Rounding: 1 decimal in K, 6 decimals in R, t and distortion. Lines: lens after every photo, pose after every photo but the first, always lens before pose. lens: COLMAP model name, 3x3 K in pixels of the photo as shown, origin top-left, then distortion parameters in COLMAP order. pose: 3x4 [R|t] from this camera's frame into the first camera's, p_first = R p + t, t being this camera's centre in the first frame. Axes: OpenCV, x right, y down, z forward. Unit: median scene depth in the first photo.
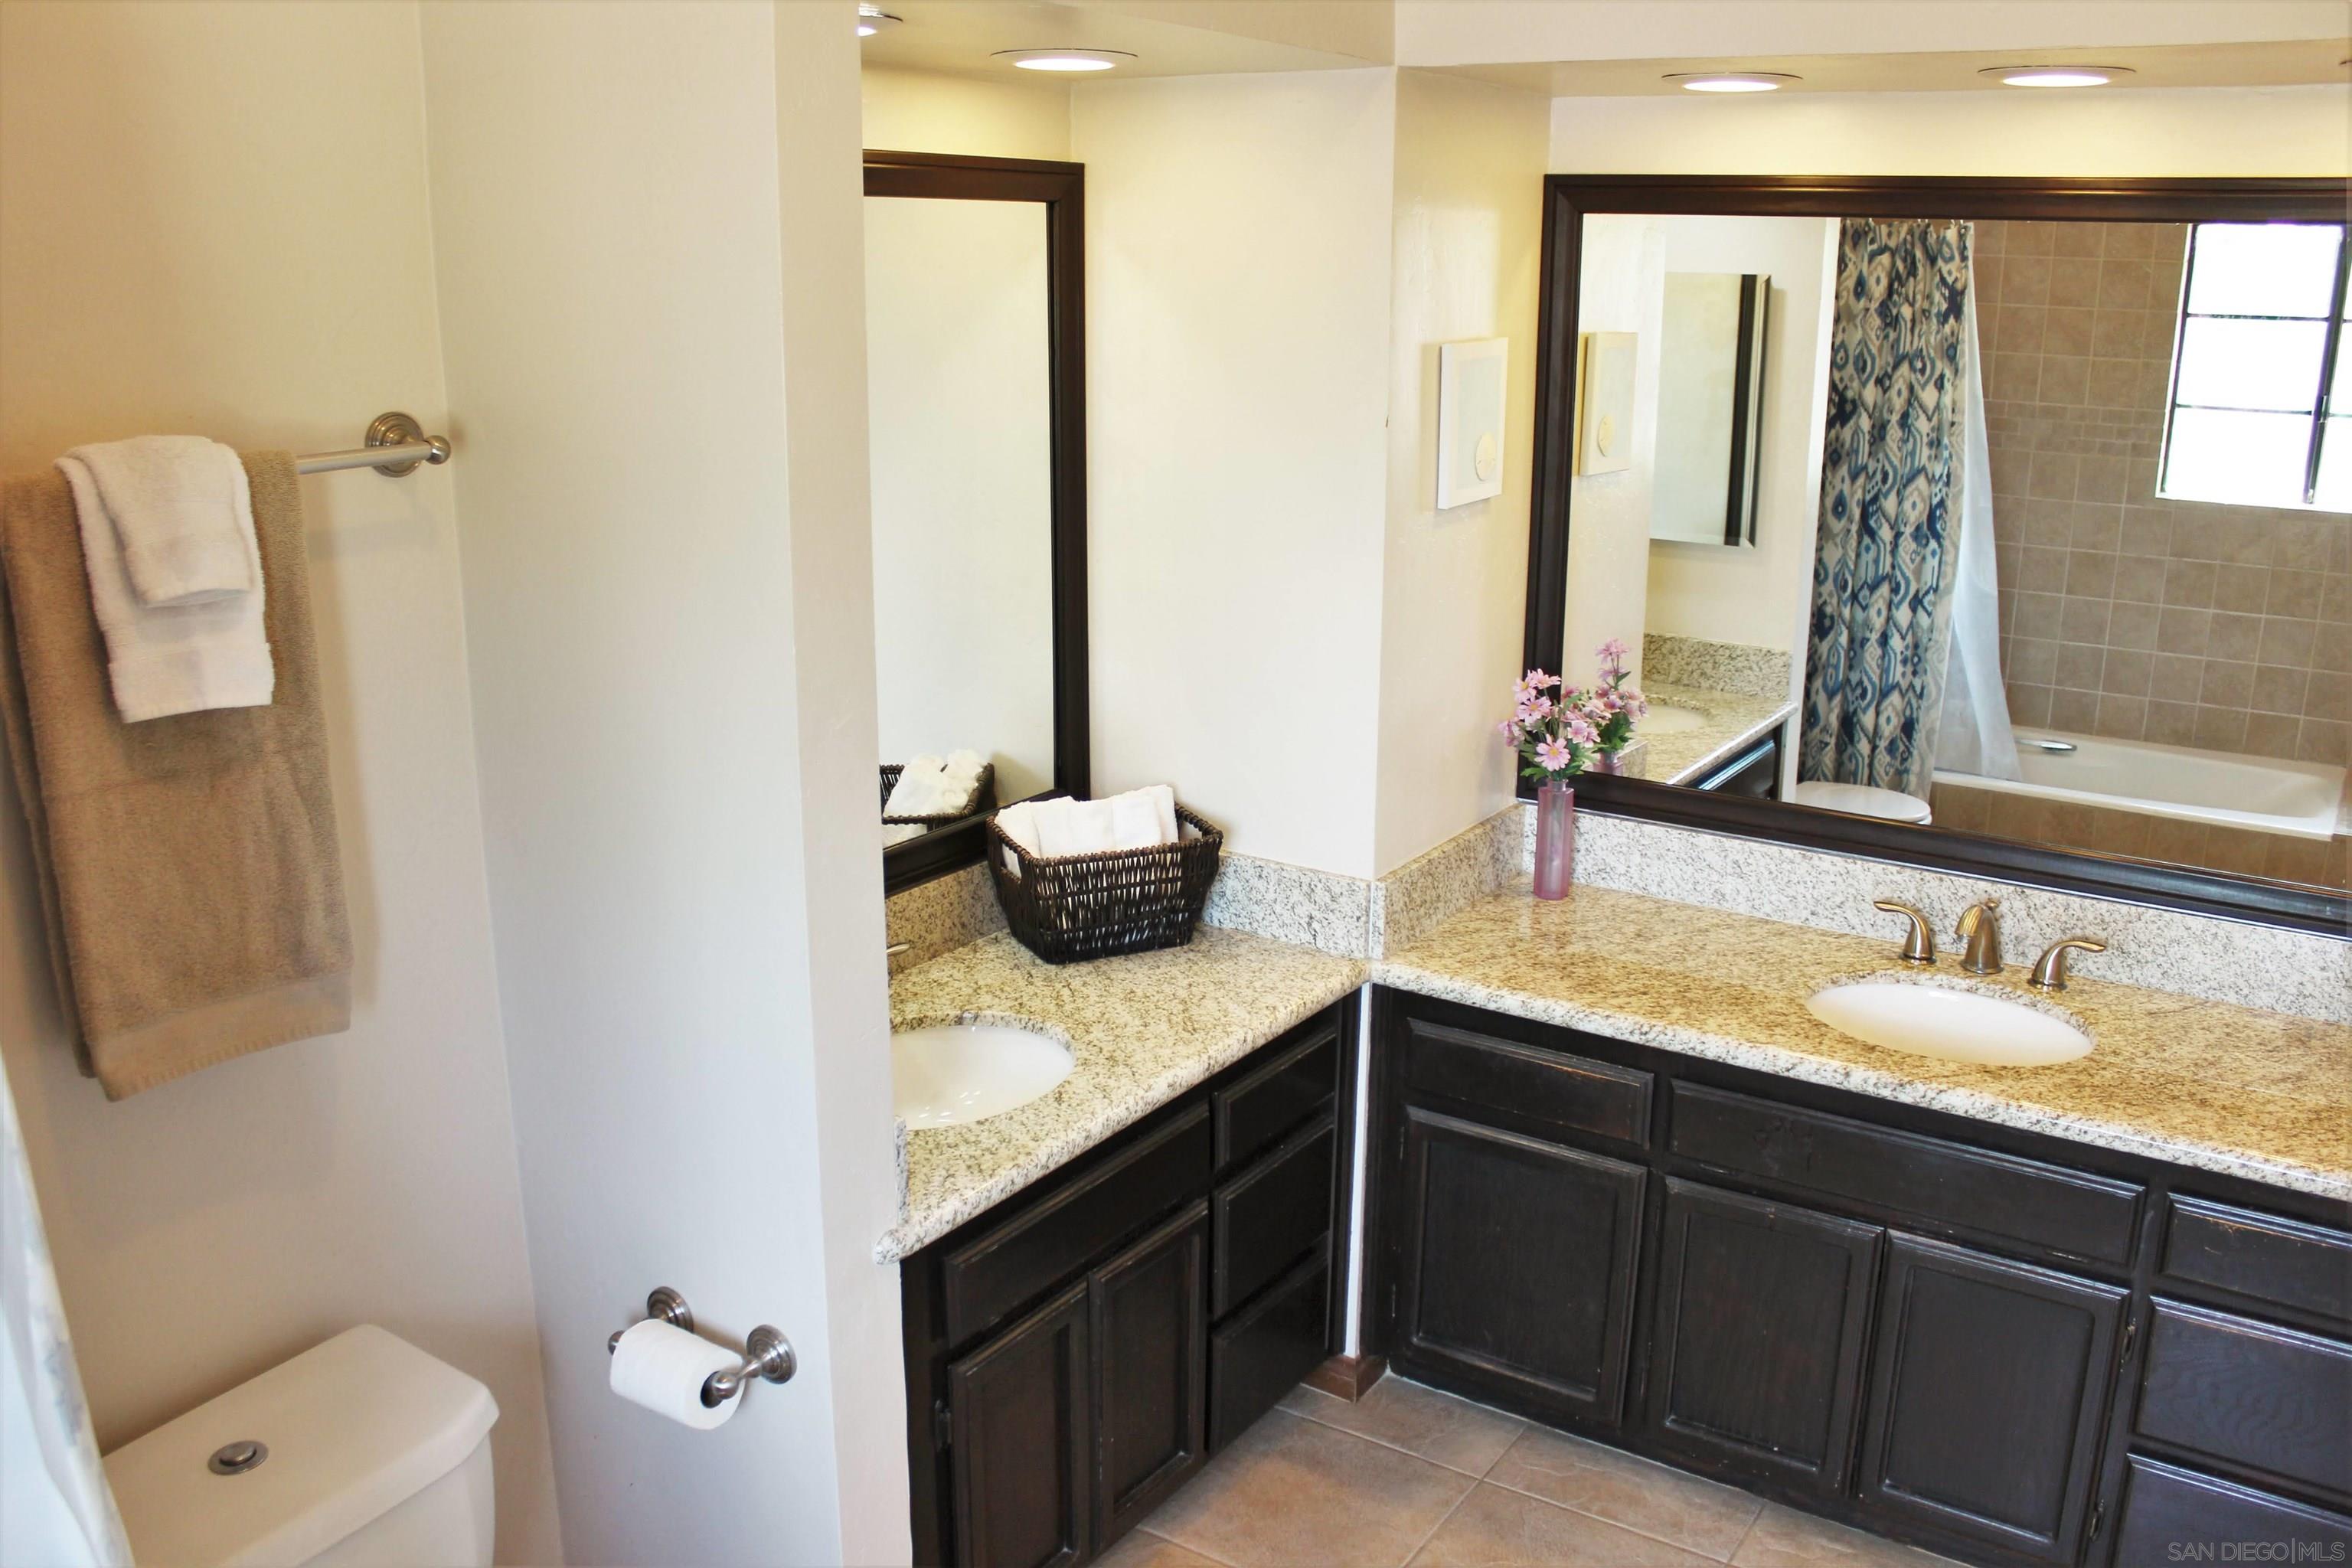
lens RADIAL K [[1945.1, 0, 1185.4], [0, 1945.1, 805.5], [0, 0, 1]] dist [-0.103567, 0.024241]
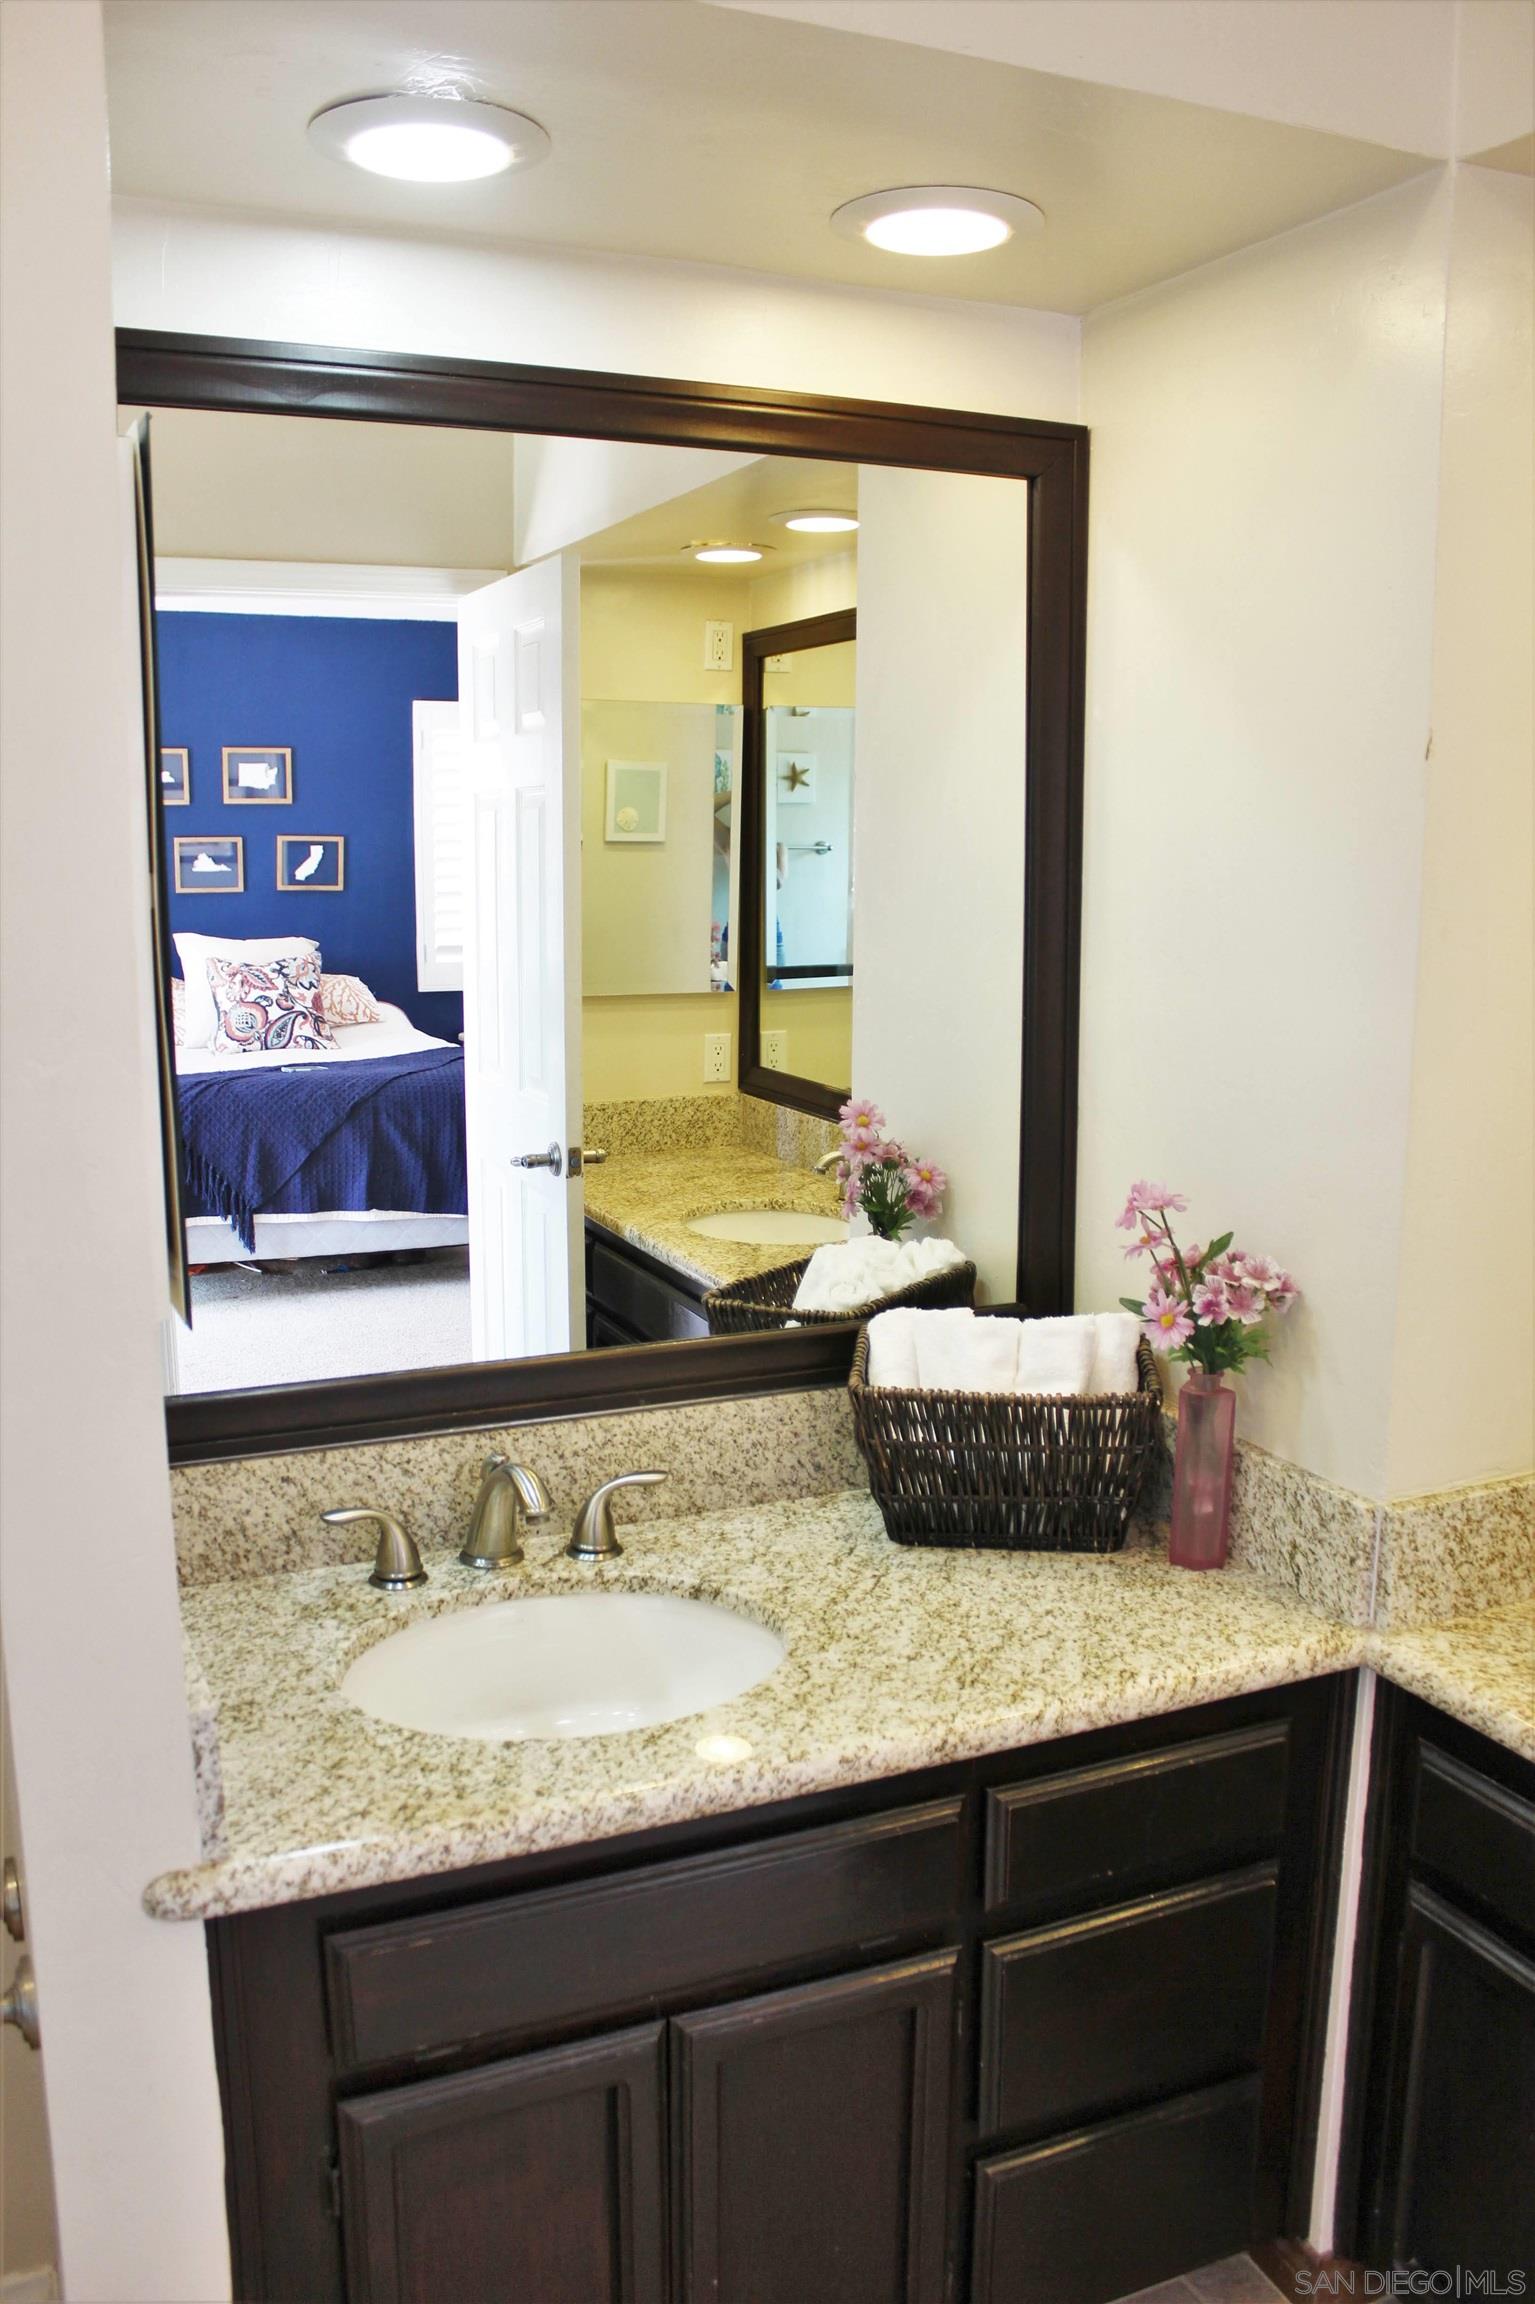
lens RADIAL K [[1905.4, 0, 764.7], [0, 1905.4, 1151.1], [0, 0, 1]] dist [-0.103567, 0.024241]
pose [[0.849639, 0.085447, -0.520396, 0.232161], [-0.139602, 0.988026, -0.065696, -0.005232], [0.508551, 0.128467, 0.851394, 0.385501]]
